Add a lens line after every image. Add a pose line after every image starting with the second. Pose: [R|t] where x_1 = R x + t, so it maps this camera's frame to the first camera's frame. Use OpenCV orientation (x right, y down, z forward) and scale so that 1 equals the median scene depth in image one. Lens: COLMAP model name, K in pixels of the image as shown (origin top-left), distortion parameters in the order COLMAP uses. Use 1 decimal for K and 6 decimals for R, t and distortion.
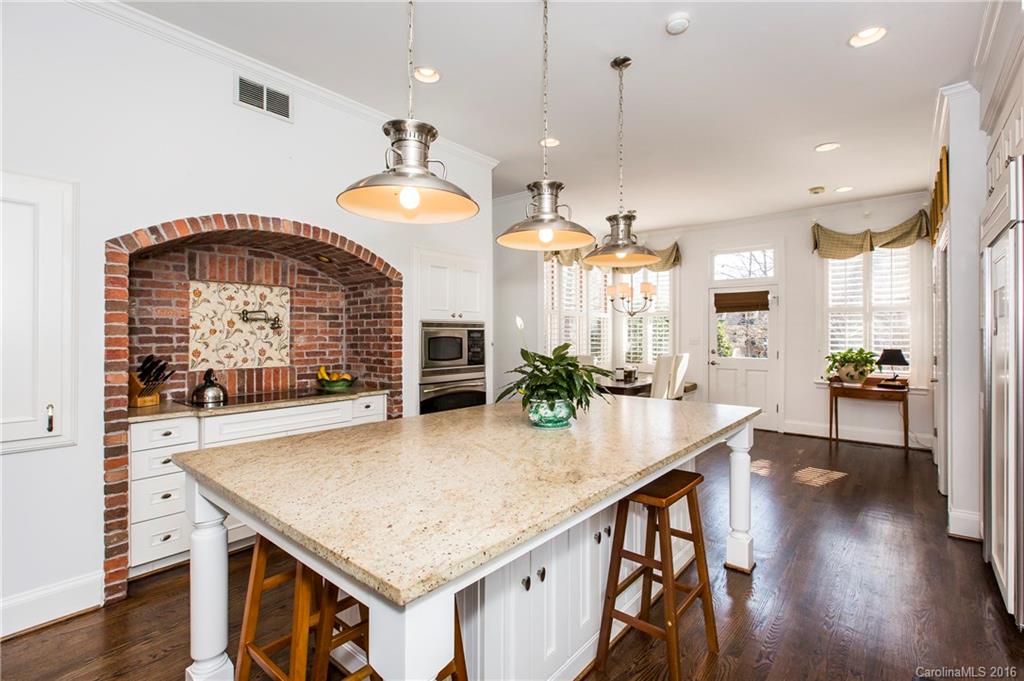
lens RADIAL K [[464.7, 0, 513.4], [0, 464.7, 332.1], [0, 0, 1]] dist [-0.003102, -0.000466]
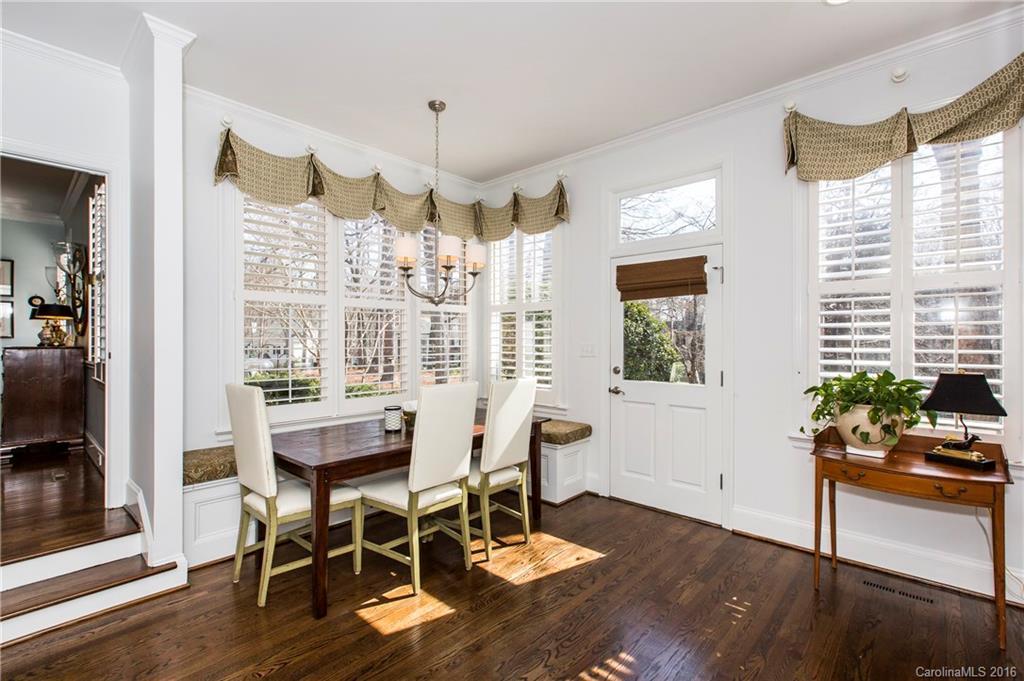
lens RADIAL K [[464.7, 0, 513.8], [0, 464.7, 338.1], [0, 0, 1]] dist [-0.003102, -0.000466]
pose [[0.999320, -0.001080, -0.036868, 0.395731], [0.001143, 0.999998, 0.001693, 0.002886], [0.036866, -0.001734, 0.999319, 0.525633]]
